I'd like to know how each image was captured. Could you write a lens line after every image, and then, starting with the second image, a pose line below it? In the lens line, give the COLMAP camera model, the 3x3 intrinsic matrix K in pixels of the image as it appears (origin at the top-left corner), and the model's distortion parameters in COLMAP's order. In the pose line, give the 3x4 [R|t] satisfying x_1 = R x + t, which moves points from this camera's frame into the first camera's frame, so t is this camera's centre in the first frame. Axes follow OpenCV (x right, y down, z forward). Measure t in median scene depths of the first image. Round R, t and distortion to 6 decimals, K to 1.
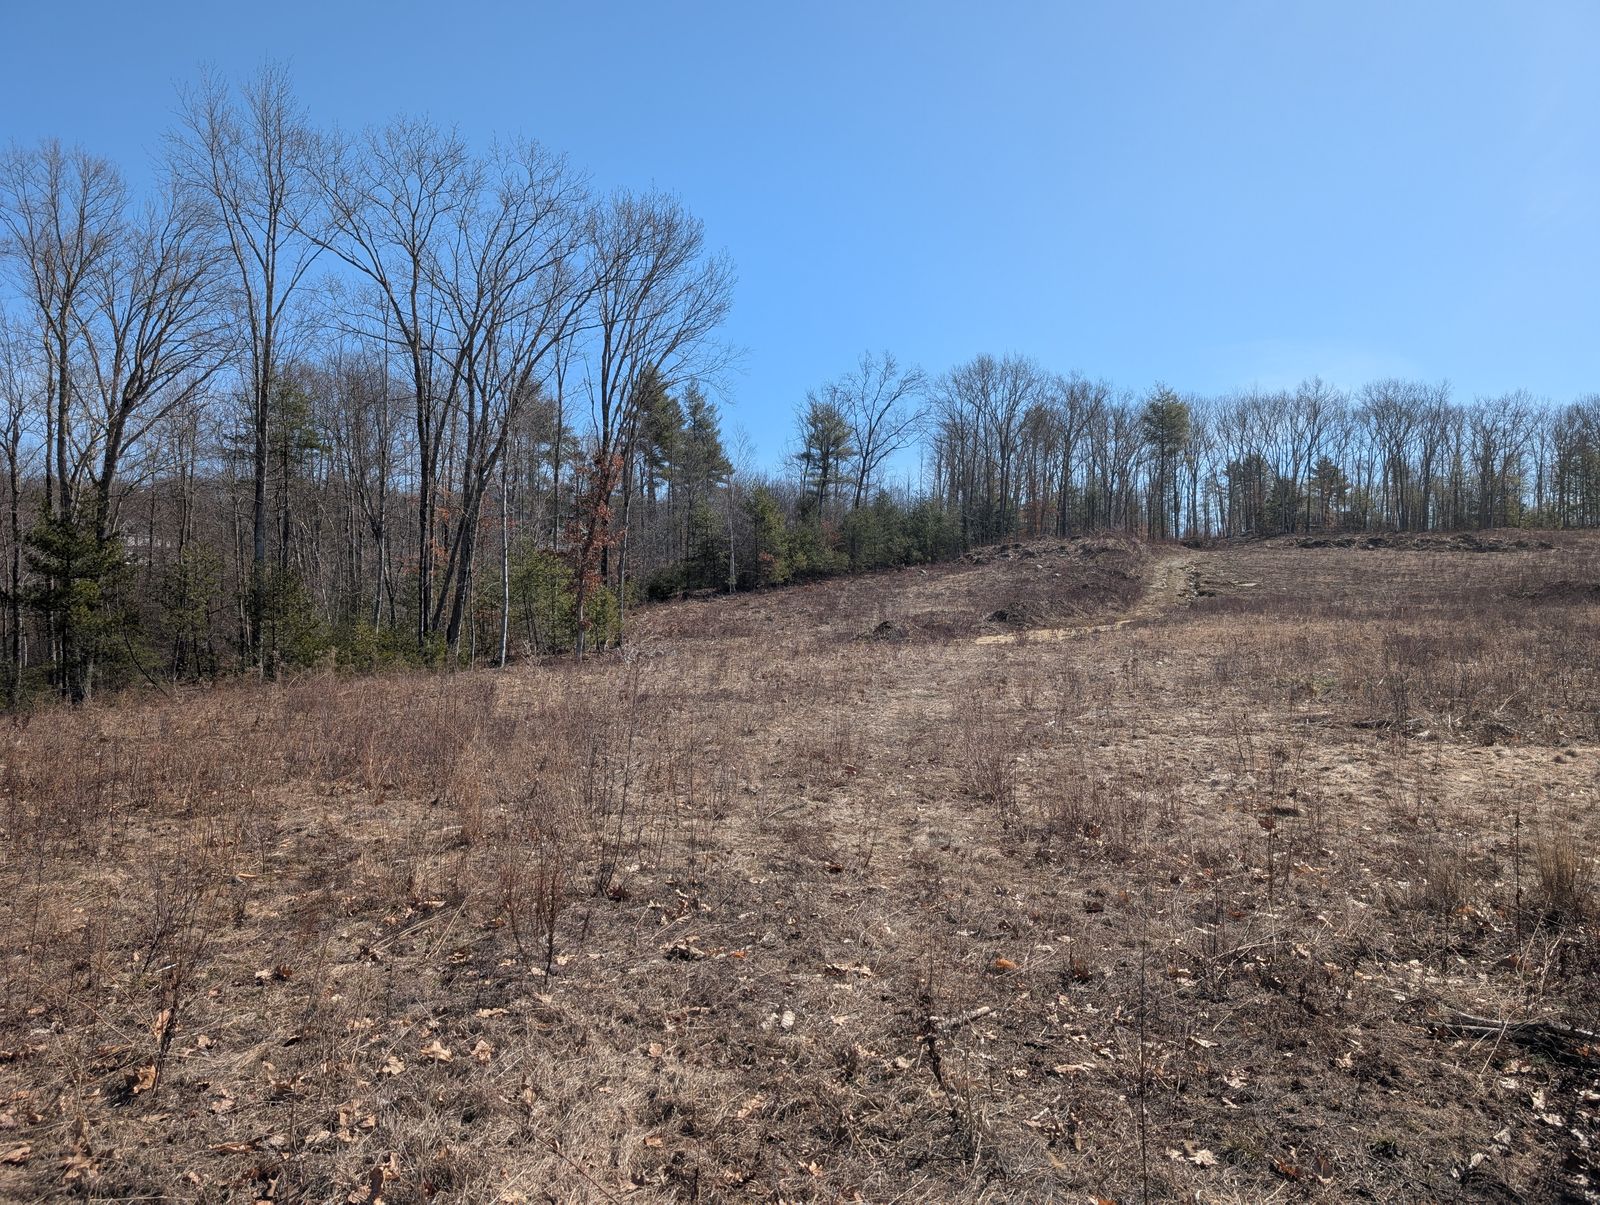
lens RADIAL K [[1146.8, 0, 792.0], [0, 1146.8, 604.3], [0, 0, 1]] dist [0.034946, -0.031263]
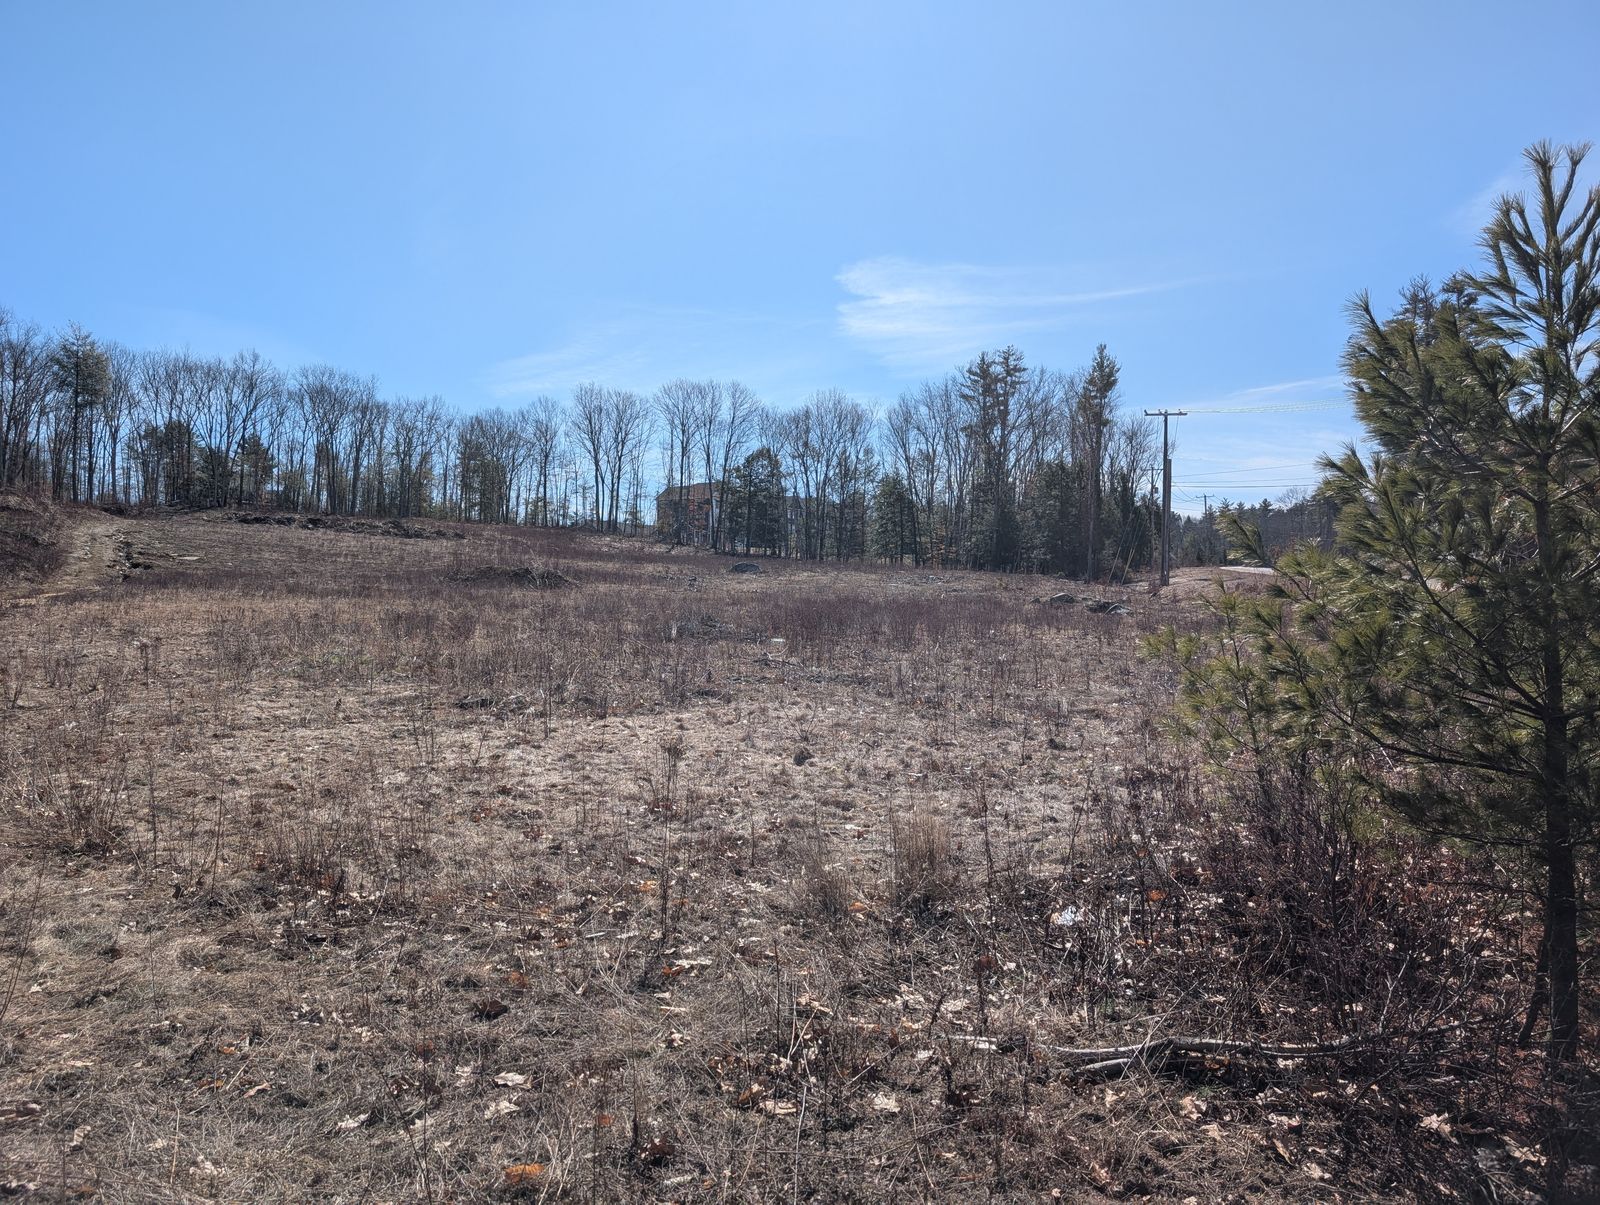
lens RADIAL K [[1146.8, 0, 794.9], [0, 1146.8, 587.3], [0, 0, 1]] dist [0.034946, -0.031263]
pose [[0.633230, 0.026825, 0.773499, -0.022437], [-0.029285, 0.999514, -0.010688, 0.003773], [-0.773409, -0.015884, 0.633708, 0.070117]]
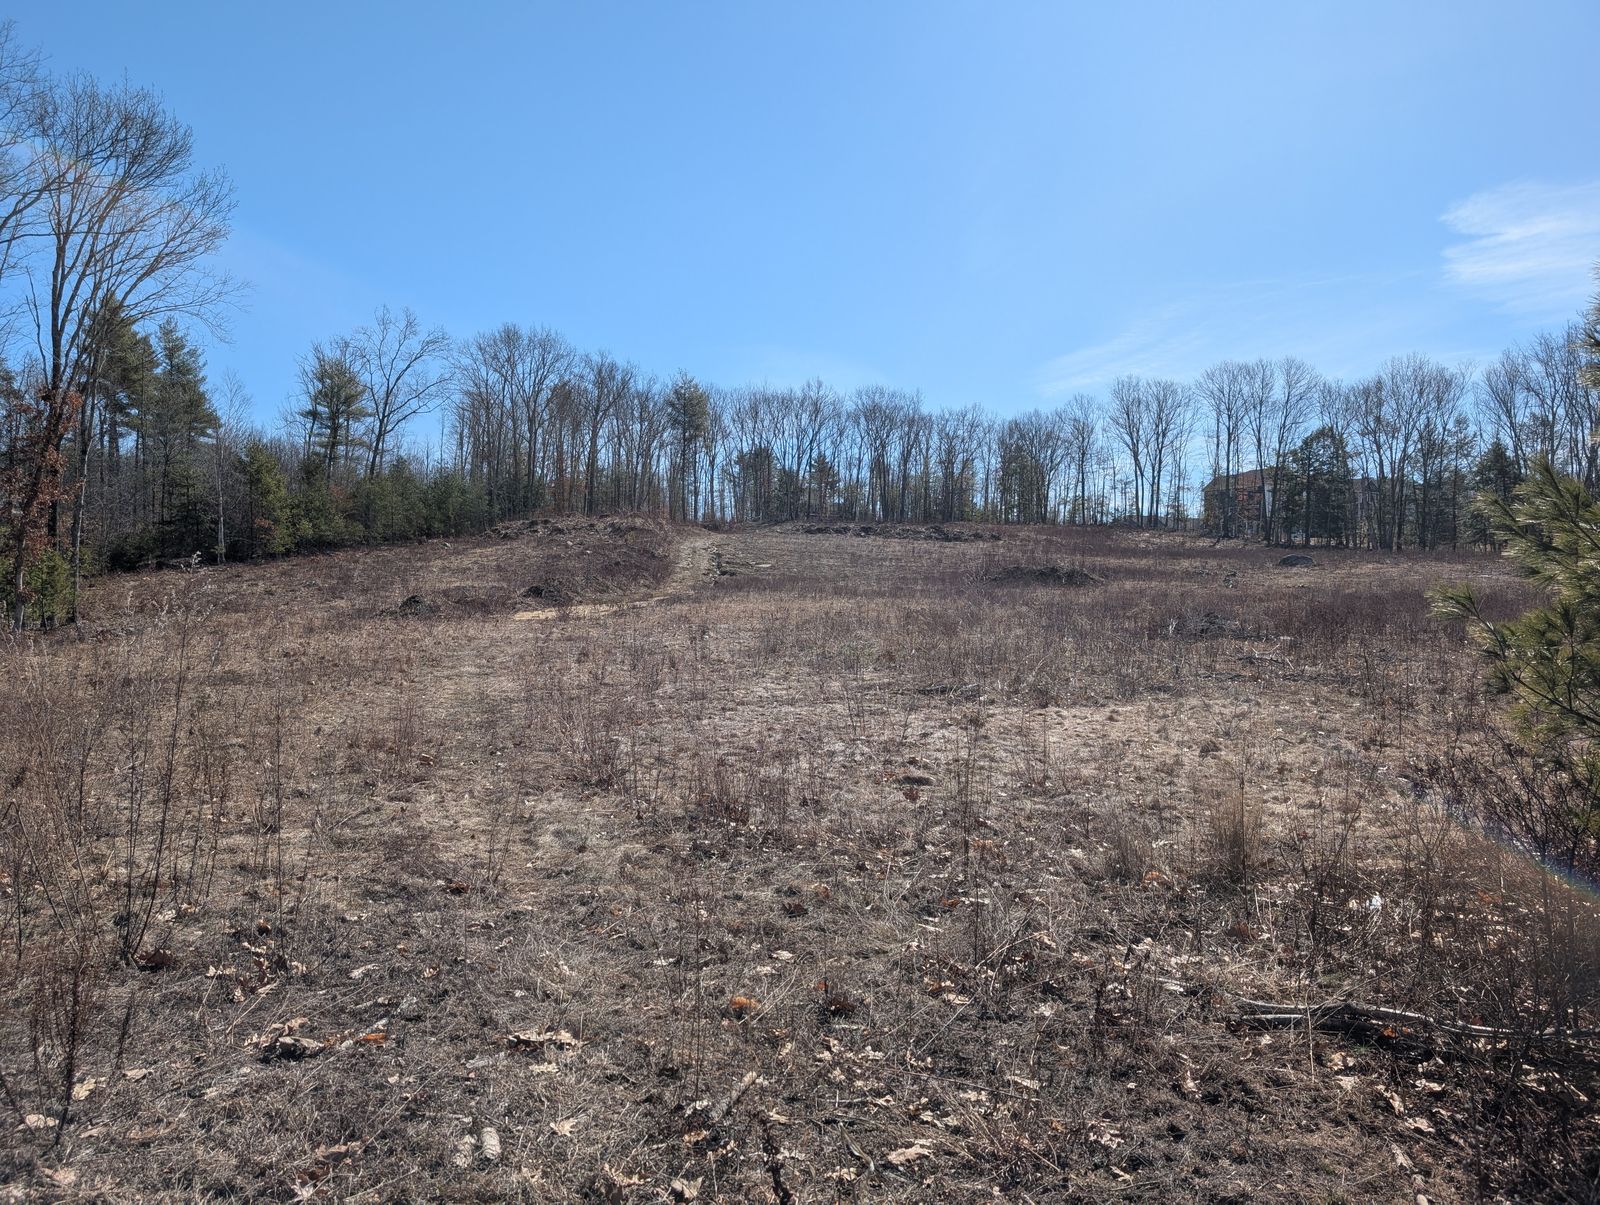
lens RADIAL K [[1146.8, 0, 783.7], [0, 1146.8, 591.9], [0, 0, 1]] dist [0.034946, -0.031263]
pose [[0.918171, 0.011247, 0.396025, -0.012969], [-0.014256, 0.999888, 0.004657, 0.003902], [-0.395928, -0.009922, 0.918228, 0.035477]]
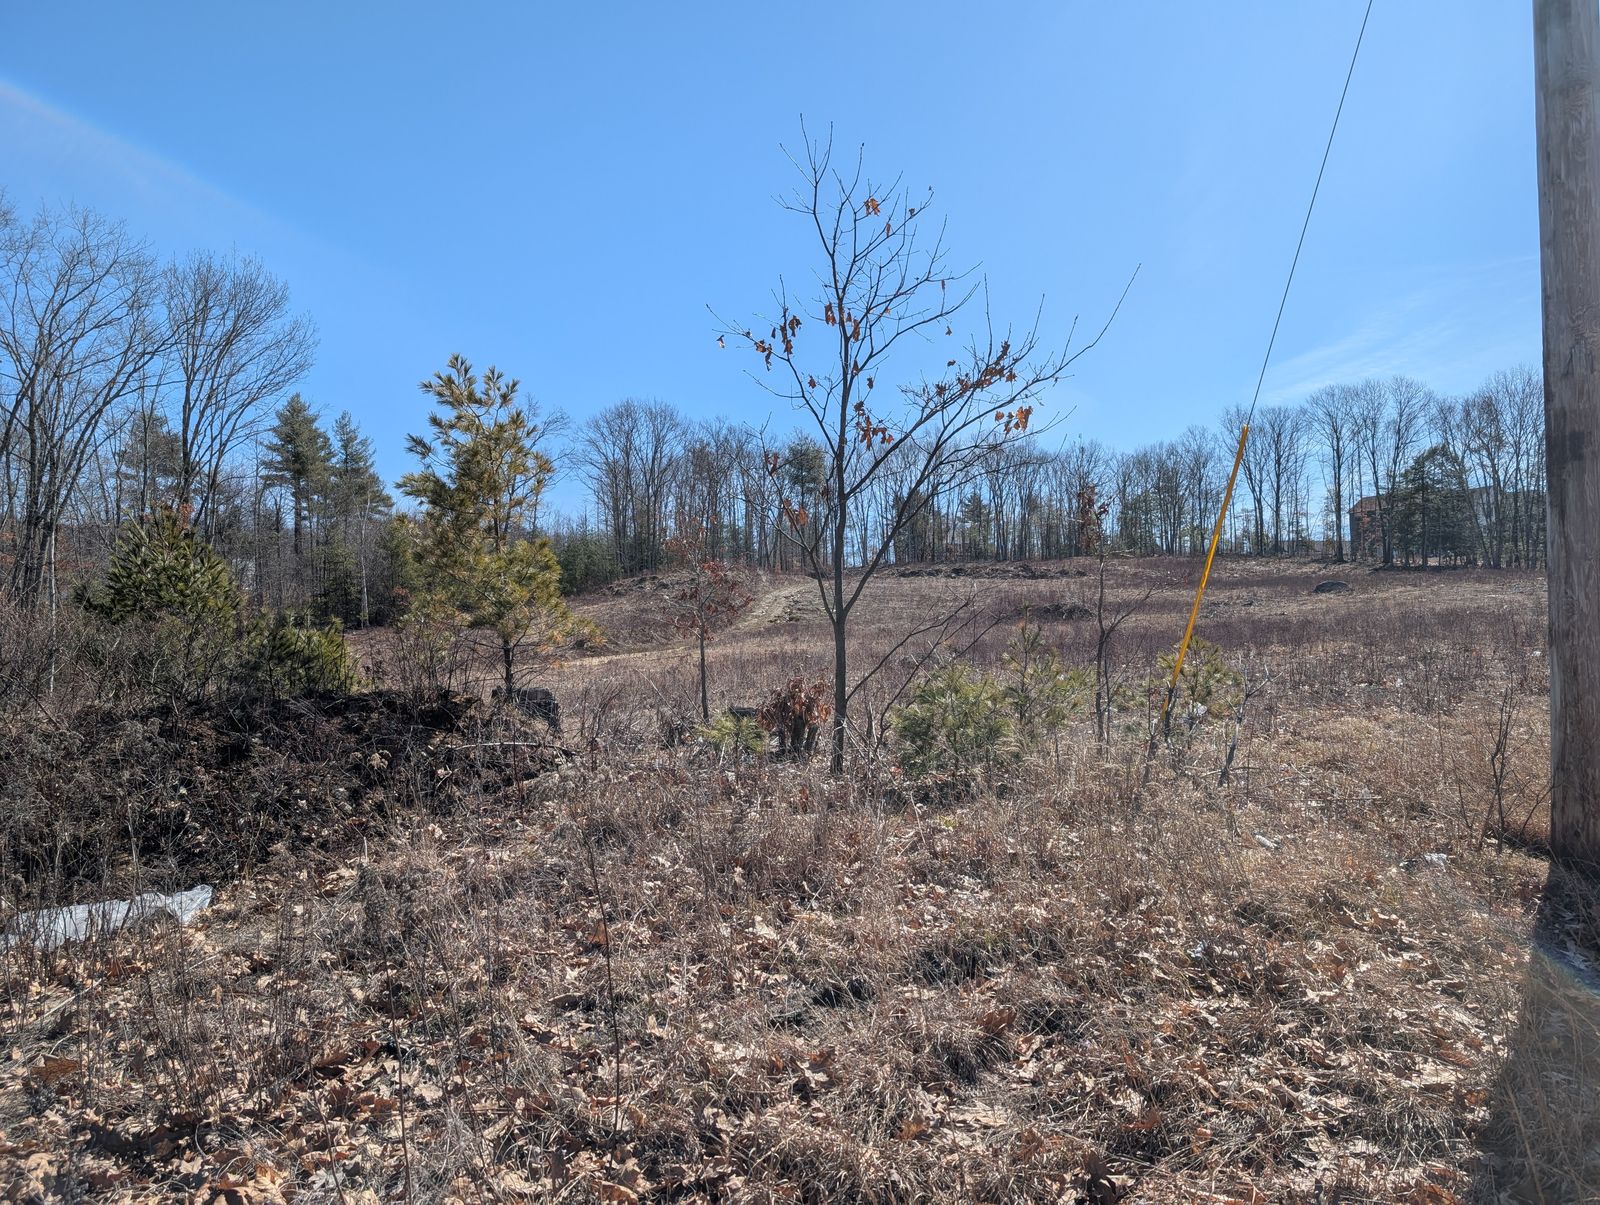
lens RADIAL K [[1146.8, 0, 809.7], [0, 1146.8, 603.2], [0, 0, 1]] dist [0.034946, -0.031263]
pose [[0.967460, -0.017217, 0.252439, 0.153670], [0.023117, 0.999524, -0.020422, -0.003603], [-0.251967, 0.025593, 0.967397, -0.200821]]
